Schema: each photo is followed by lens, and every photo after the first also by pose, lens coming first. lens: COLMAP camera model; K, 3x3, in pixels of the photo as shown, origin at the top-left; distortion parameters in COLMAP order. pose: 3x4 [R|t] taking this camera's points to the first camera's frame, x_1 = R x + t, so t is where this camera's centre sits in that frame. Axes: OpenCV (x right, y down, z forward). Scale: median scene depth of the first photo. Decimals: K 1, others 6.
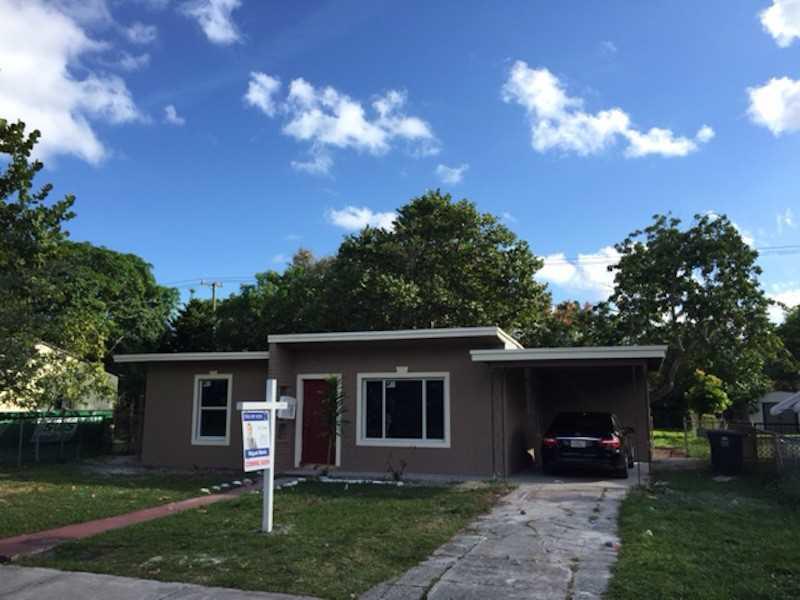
lens RADIAL K [[676.4, 0, 400.4], [0, 676.4, 299.9], [0, 0, 1]] dist [0.002259, 0.001063]
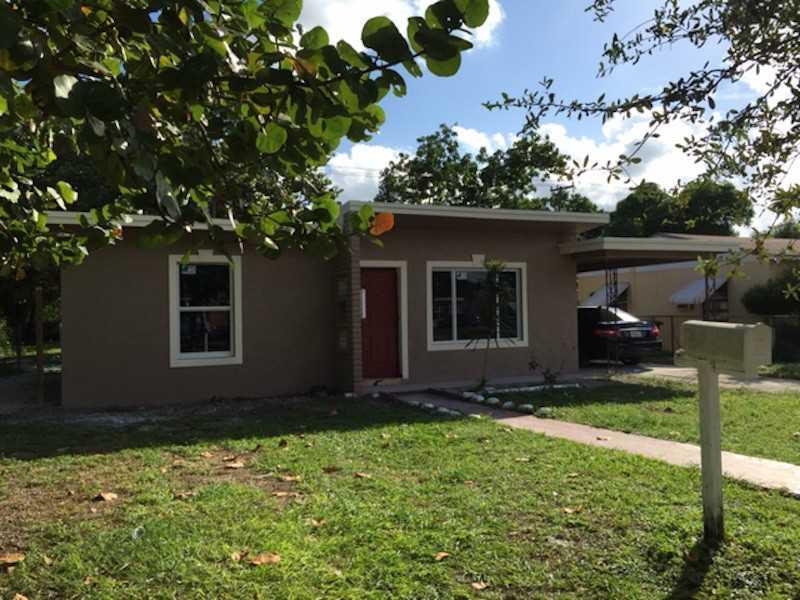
lens RADIAL K [[676.4, 0, 400.1], [0, 676.4, 300.5], [0, 0, 1]] dist [0.002259, 0.001063]
pose [[0.701439, -0.000650, 0.712729, -0.651952], [-0.089933, 0.991926, 0.089412, 0.086912], [-0.707033, -0.126815, 0.695717, 0.471006]]
